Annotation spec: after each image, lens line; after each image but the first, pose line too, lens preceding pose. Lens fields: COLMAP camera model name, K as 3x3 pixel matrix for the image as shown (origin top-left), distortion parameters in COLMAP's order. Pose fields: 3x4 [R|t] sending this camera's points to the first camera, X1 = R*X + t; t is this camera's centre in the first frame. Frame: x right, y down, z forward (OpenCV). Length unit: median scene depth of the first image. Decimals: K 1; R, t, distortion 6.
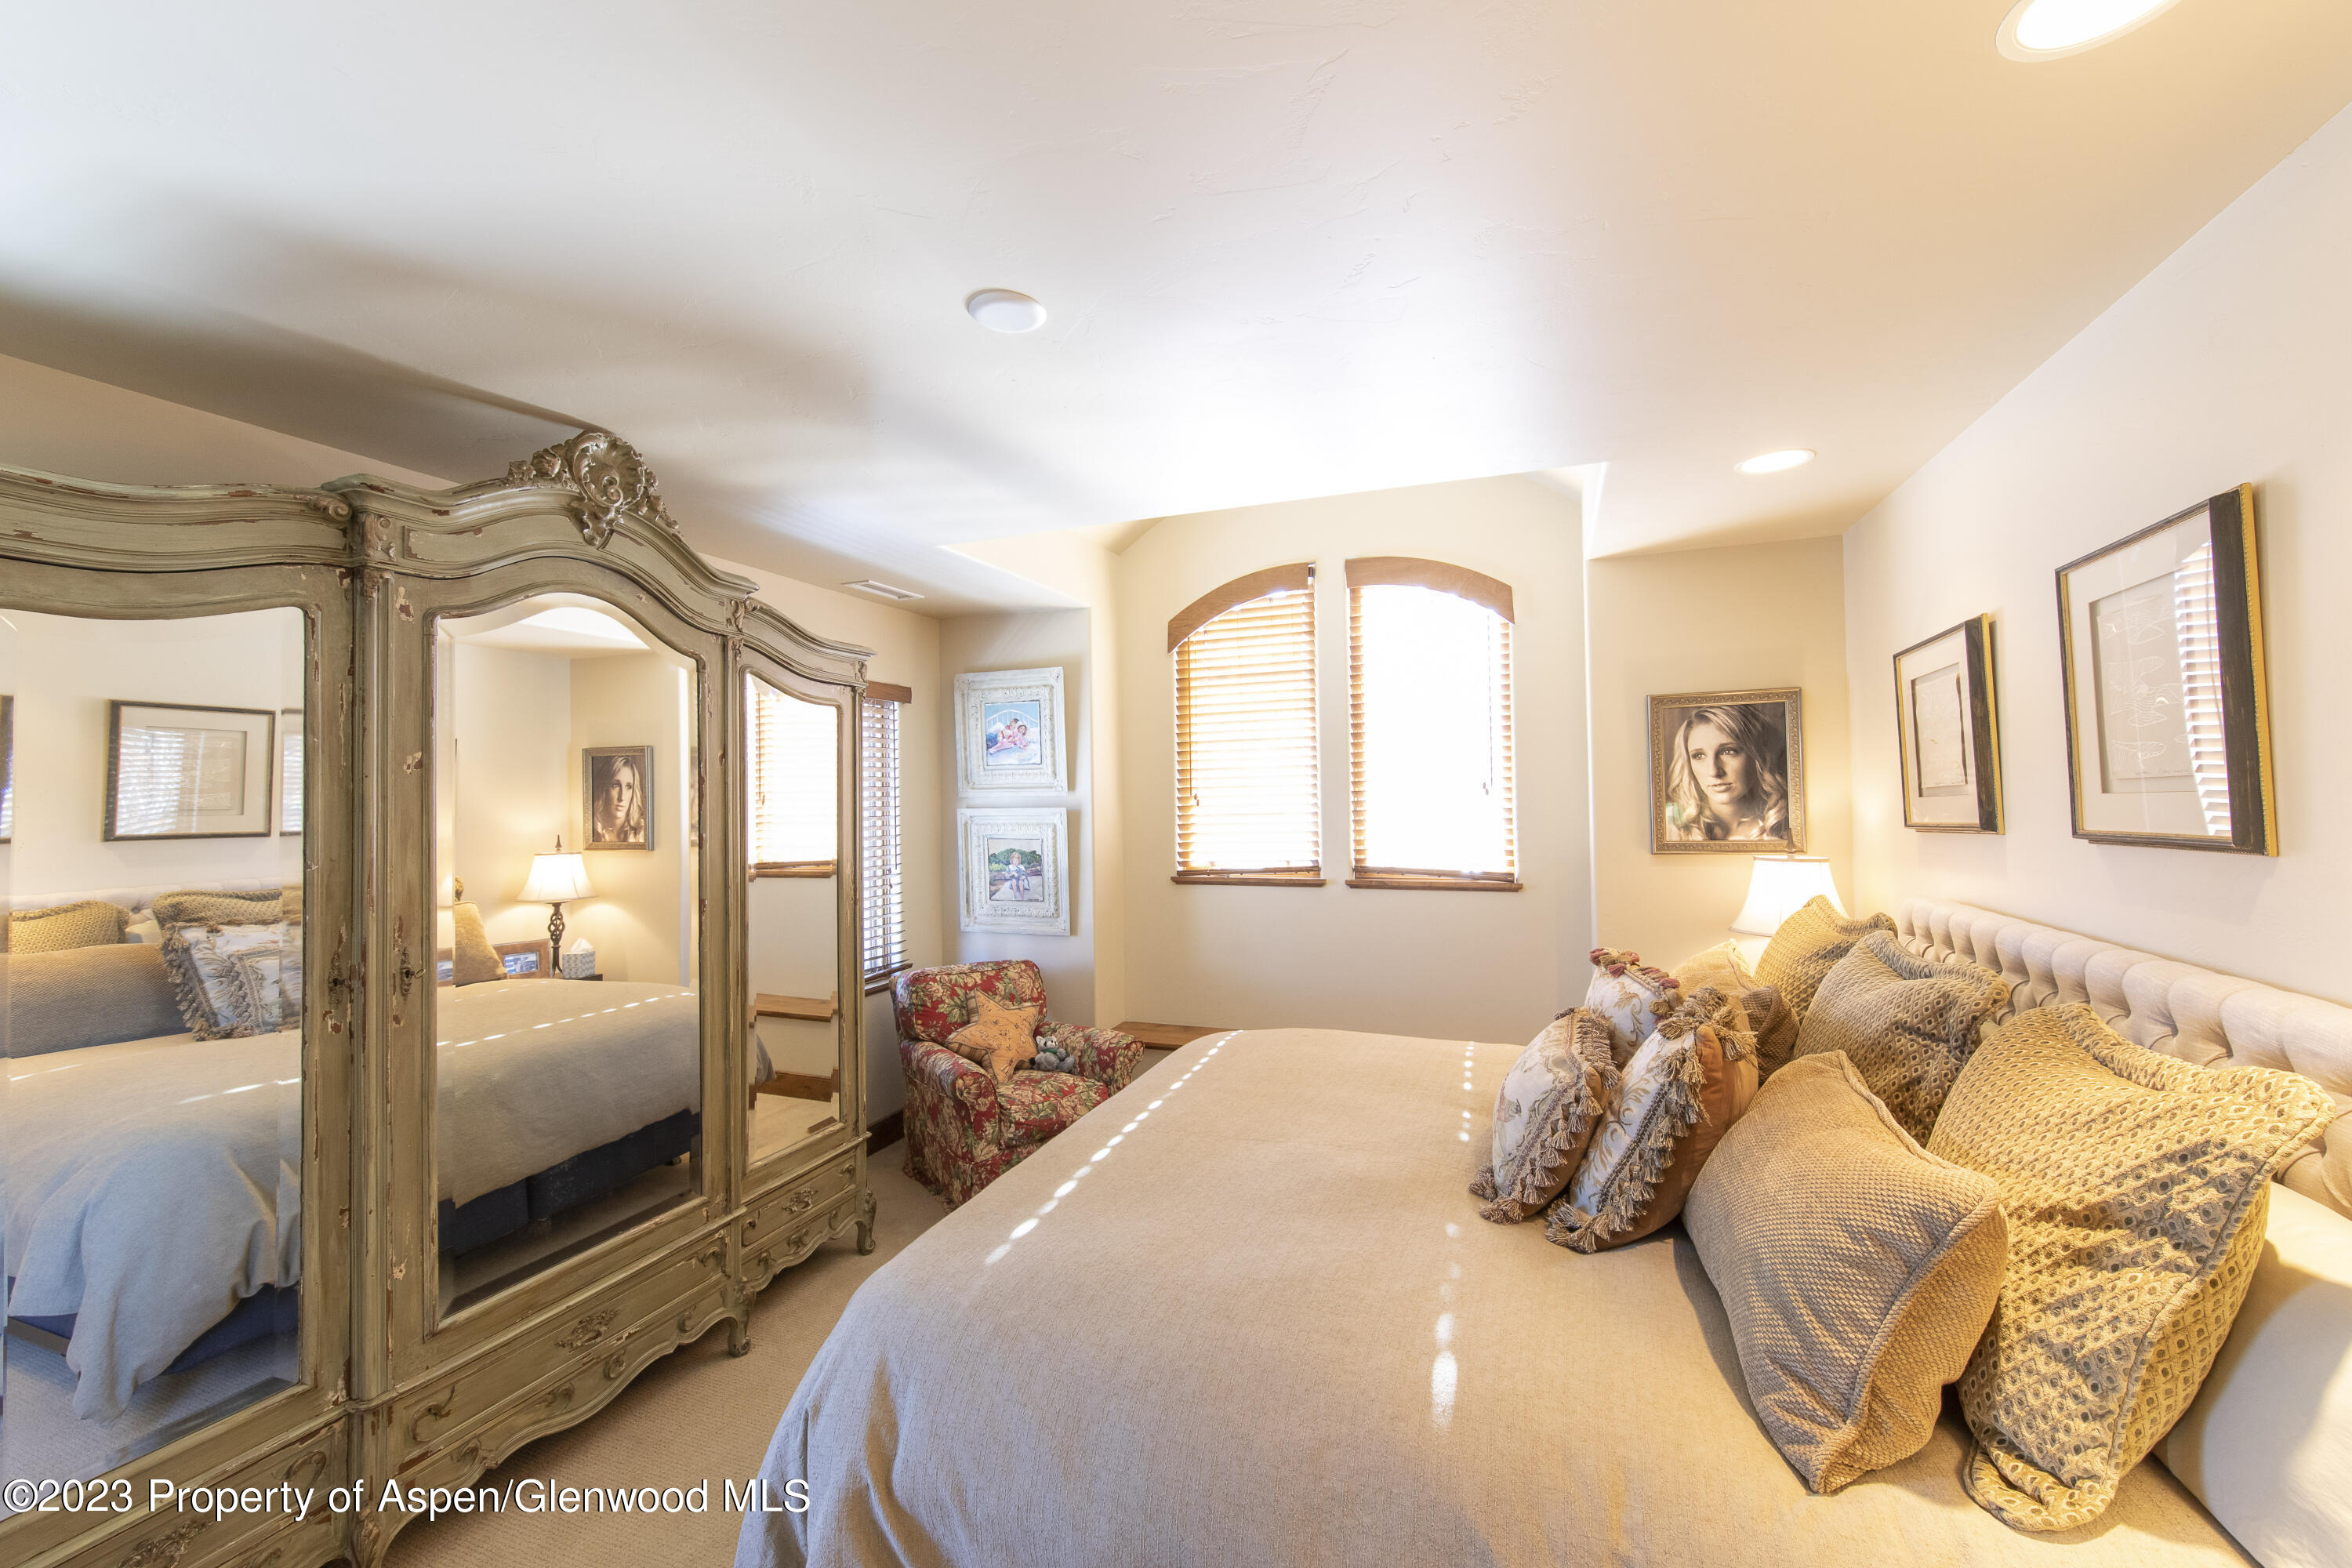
lens RADIAL K [[950.4, 0, 1182.3], [0, 950.4, 780.8], [0, 0, 1]] dist [-0.000078, 0.000028]
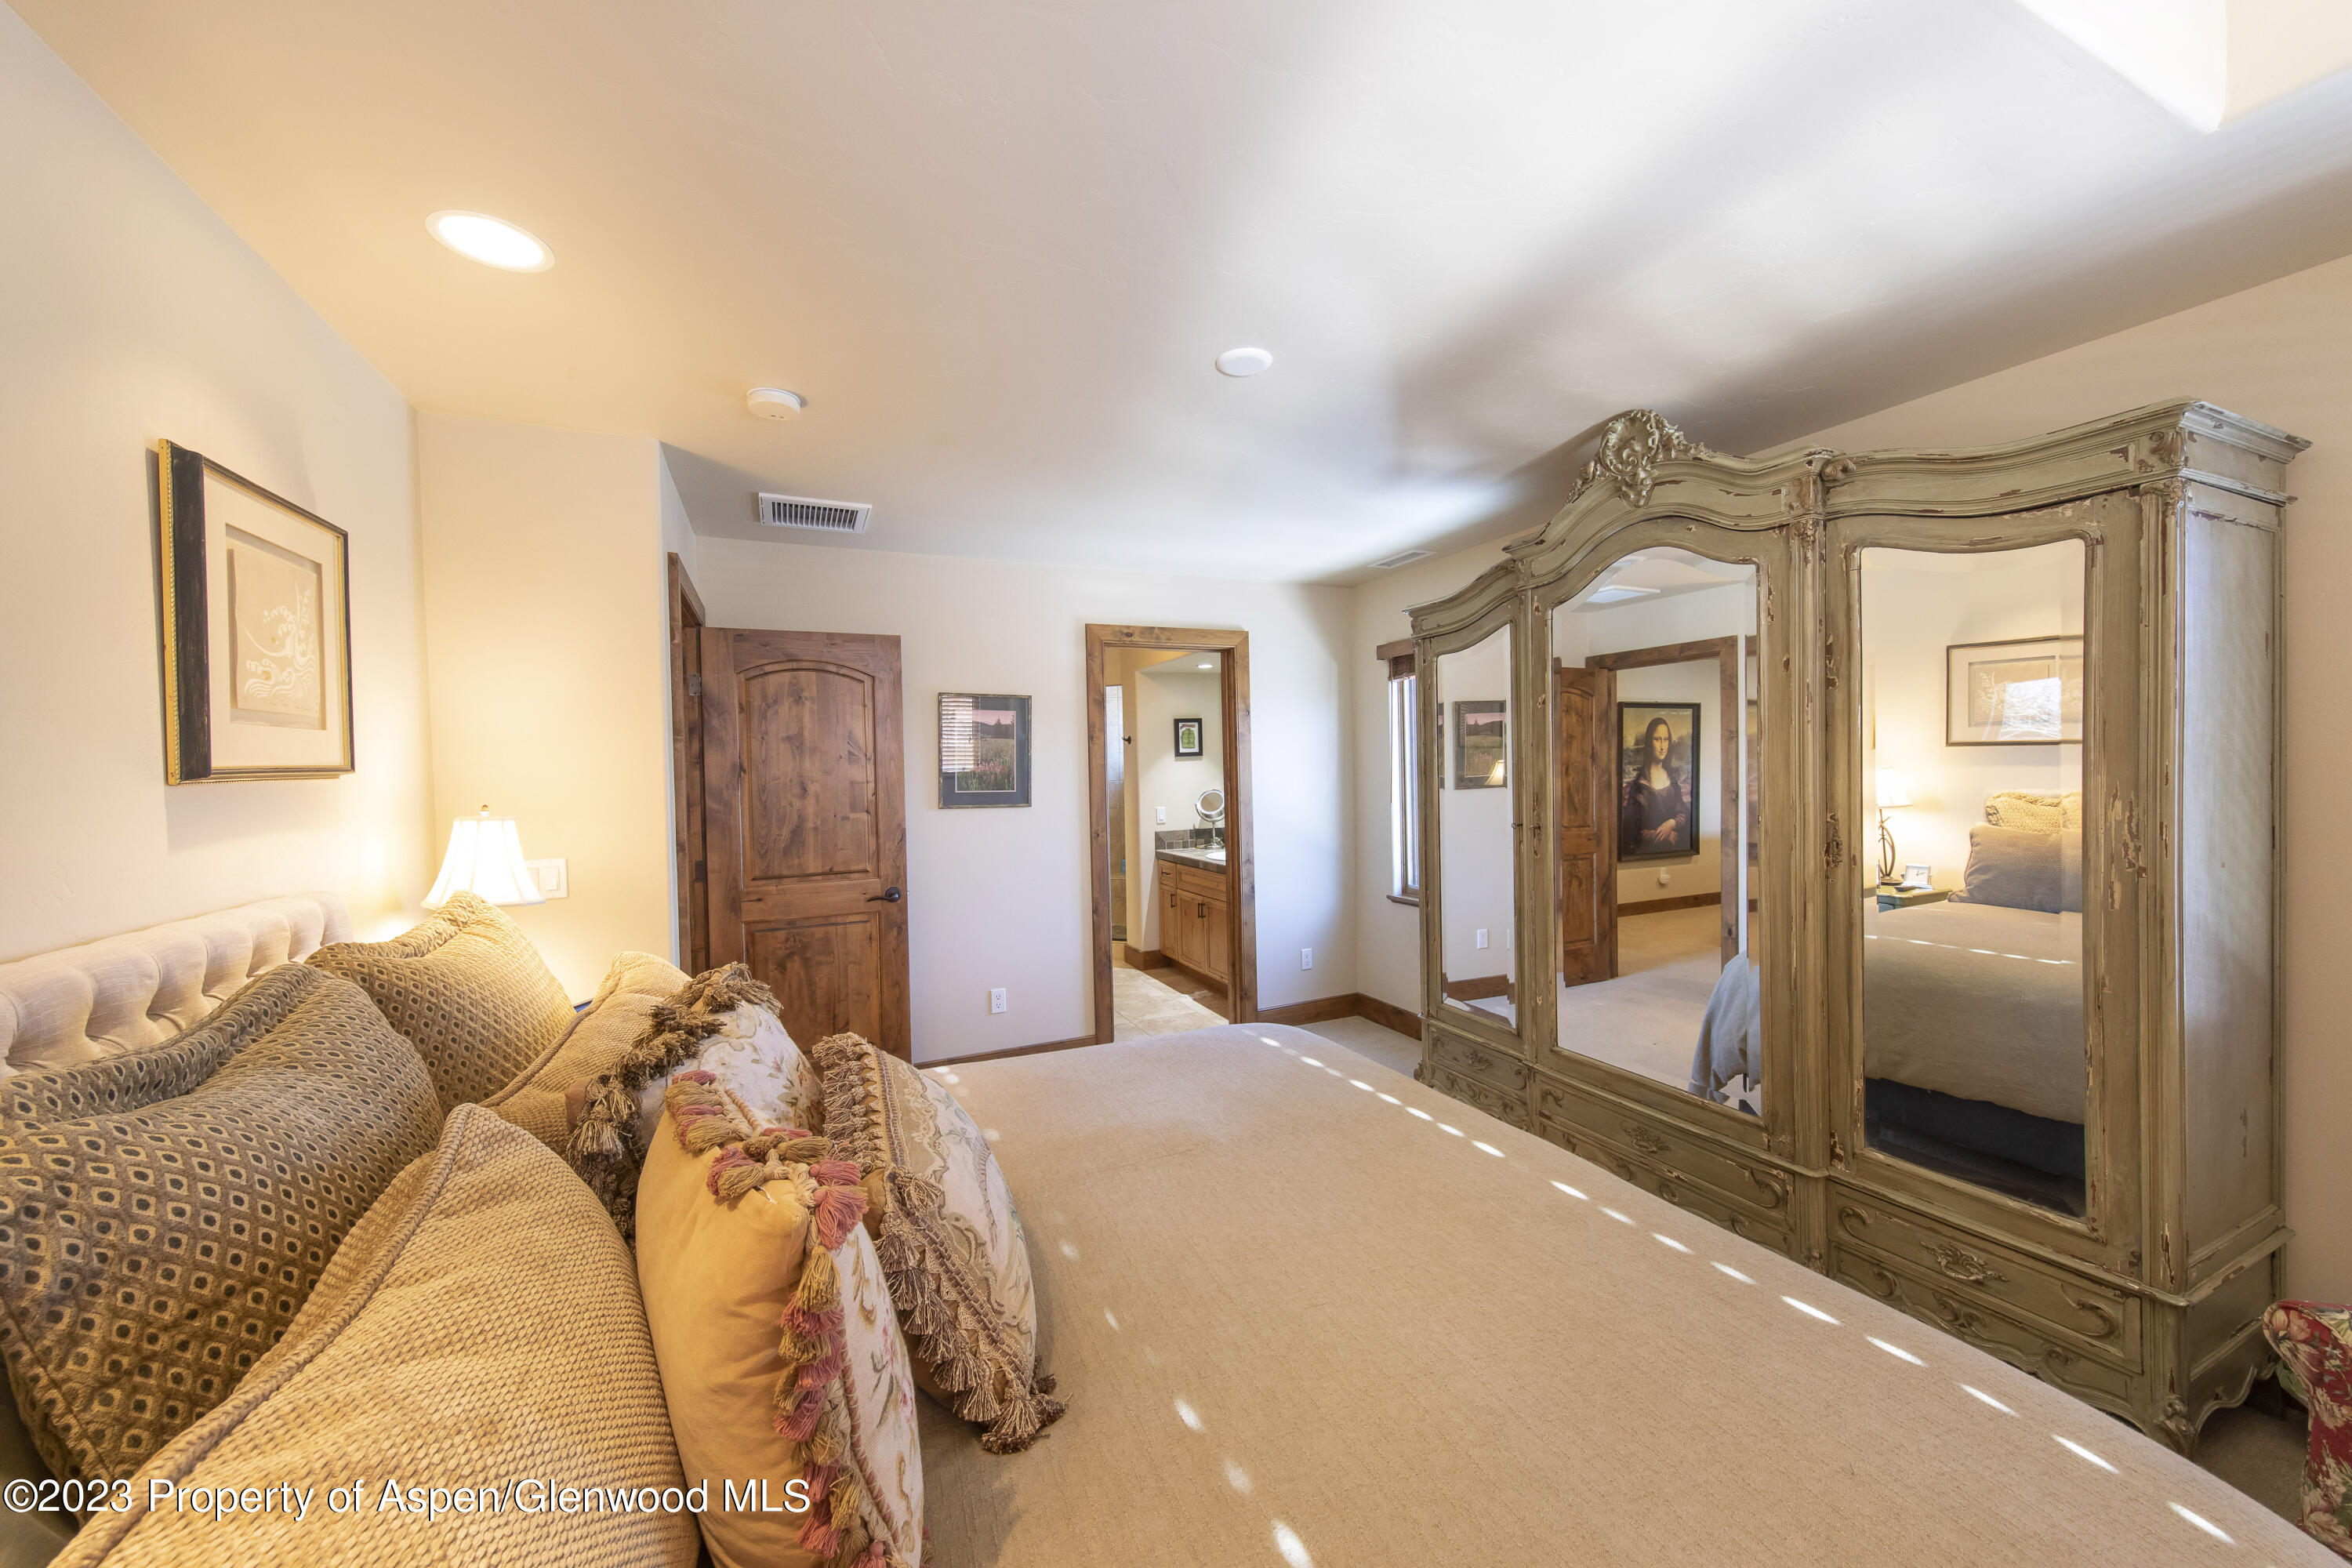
lens RADIAL K [[852.2, 0, 1187.0], [0, 852.2, 775.4], [0, 0, 1]] dist [0.001205, 0.000082]
pose [[-0.693947, 0.033341, -0.719253, 0.583639], [0.041083, 0.999133, 0.006677, 0.064152], [0.718853, -0.024915, -0.694716, 1.347396]]
